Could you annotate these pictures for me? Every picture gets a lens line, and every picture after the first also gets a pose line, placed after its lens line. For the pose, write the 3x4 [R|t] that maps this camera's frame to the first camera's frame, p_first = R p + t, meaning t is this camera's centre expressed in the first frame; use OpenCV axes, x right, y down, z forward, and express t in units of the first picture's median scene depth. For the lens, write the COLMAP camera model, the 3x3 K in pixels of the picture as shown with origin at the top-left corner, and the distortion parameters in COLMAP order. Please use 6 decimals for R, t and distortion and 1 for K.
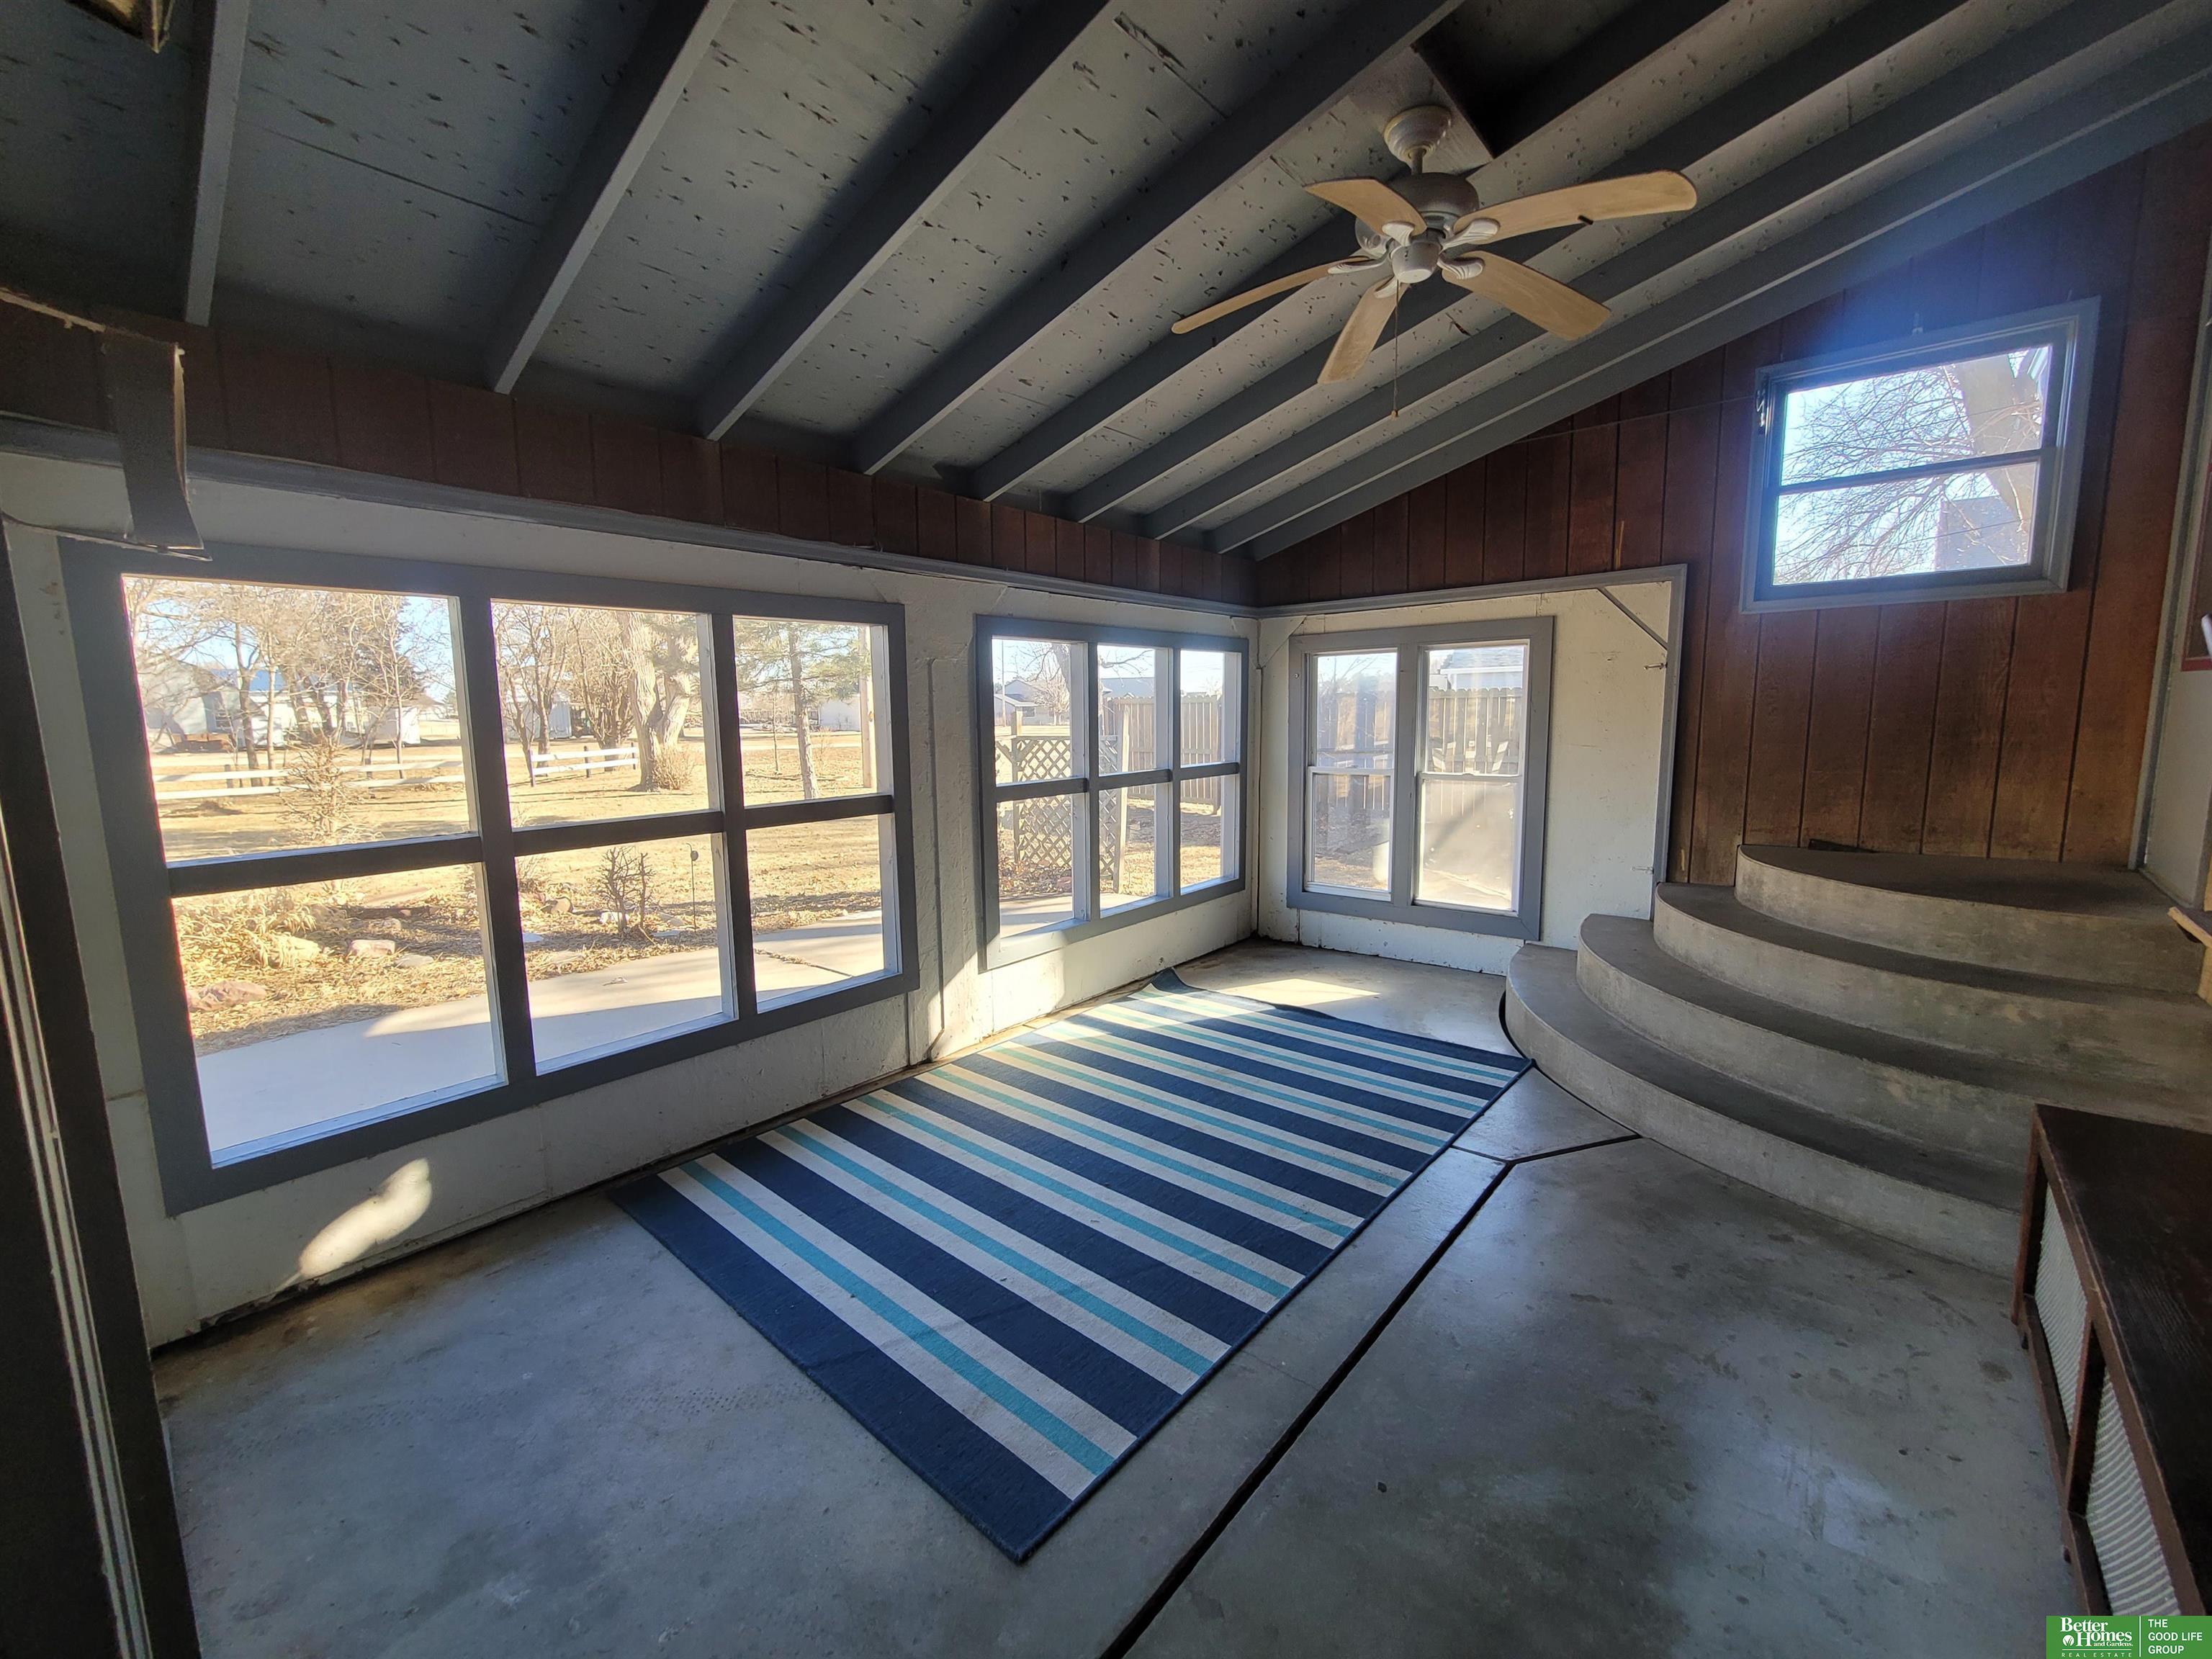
lens RADIAL K [[901.8, 0, 1106.0], [0, 901.8, 829.5], [0, 0, 1]] dist [0.000081, 0.000103]
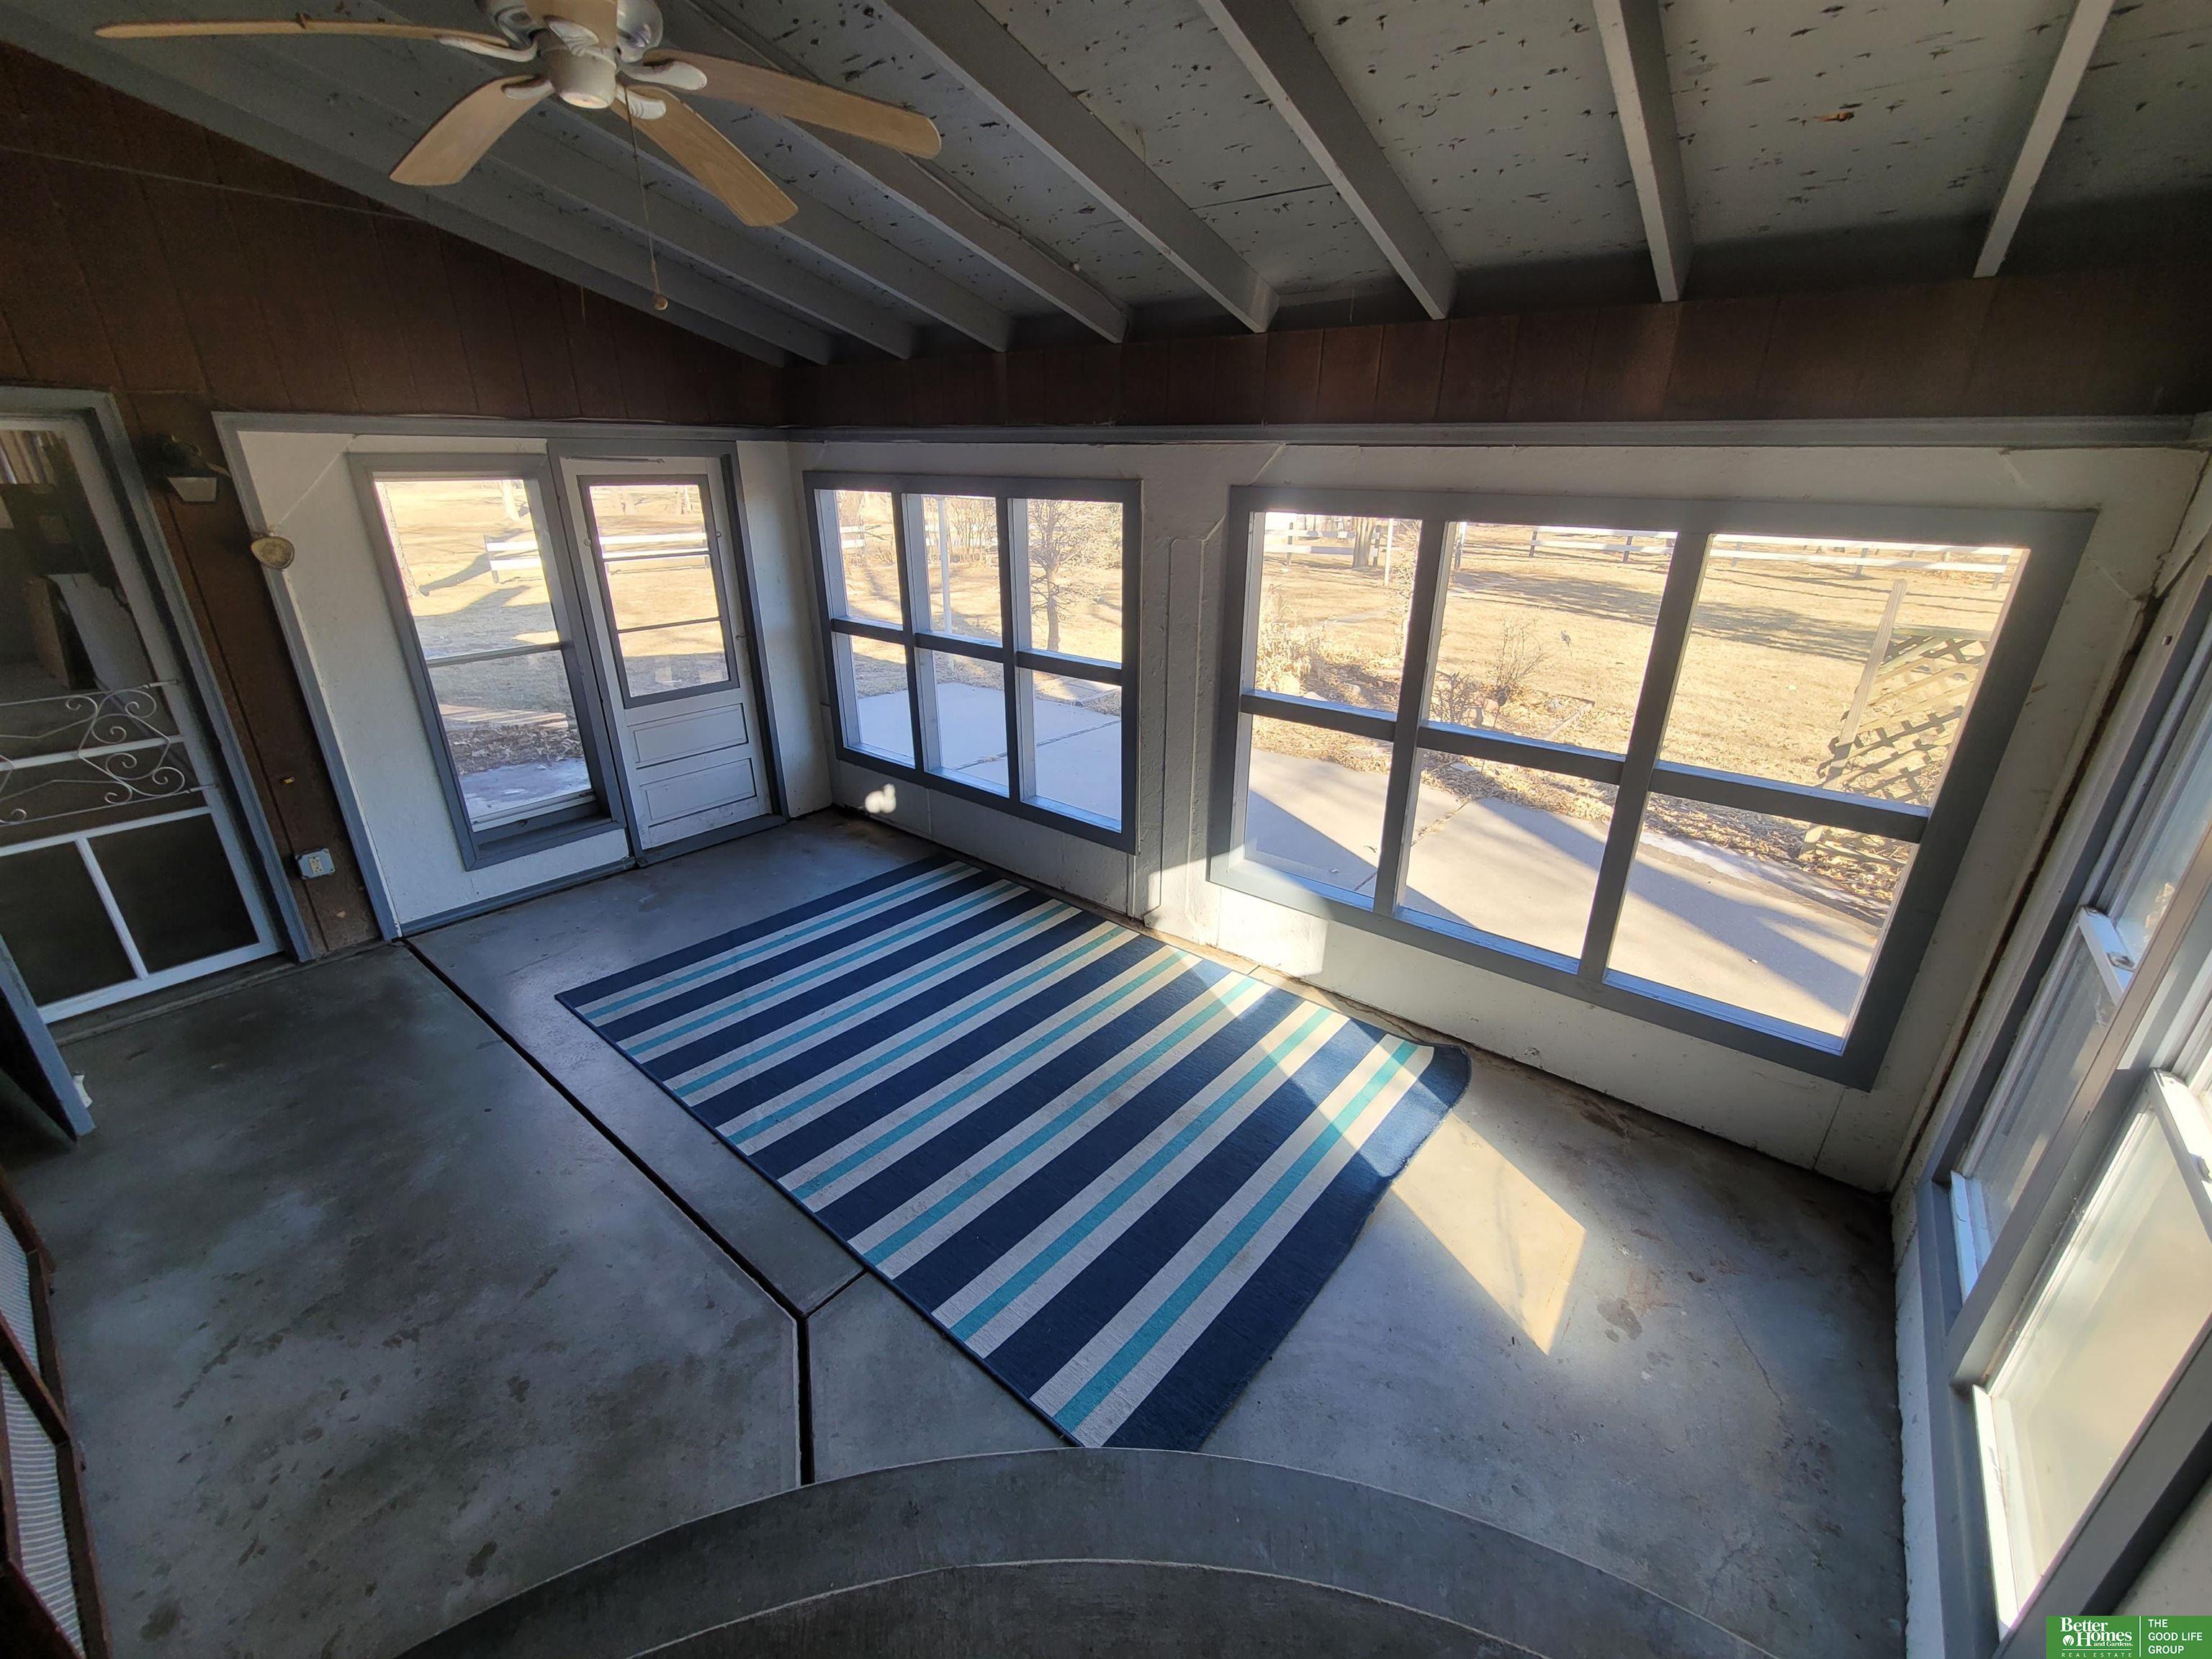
lens RADIAL K [[901.8, 0, 1106.0], [0, 901.8, 829.5], [0, 0, 1]] dist [0.000081, 0.000103]
pose [[0.035316, 0.398522, -0.916479, 0.744731], [-0.141876, 0.909762, 0.390134, -0.258478], [0.989254, 0.116248, 0.088670, 0.850899]]
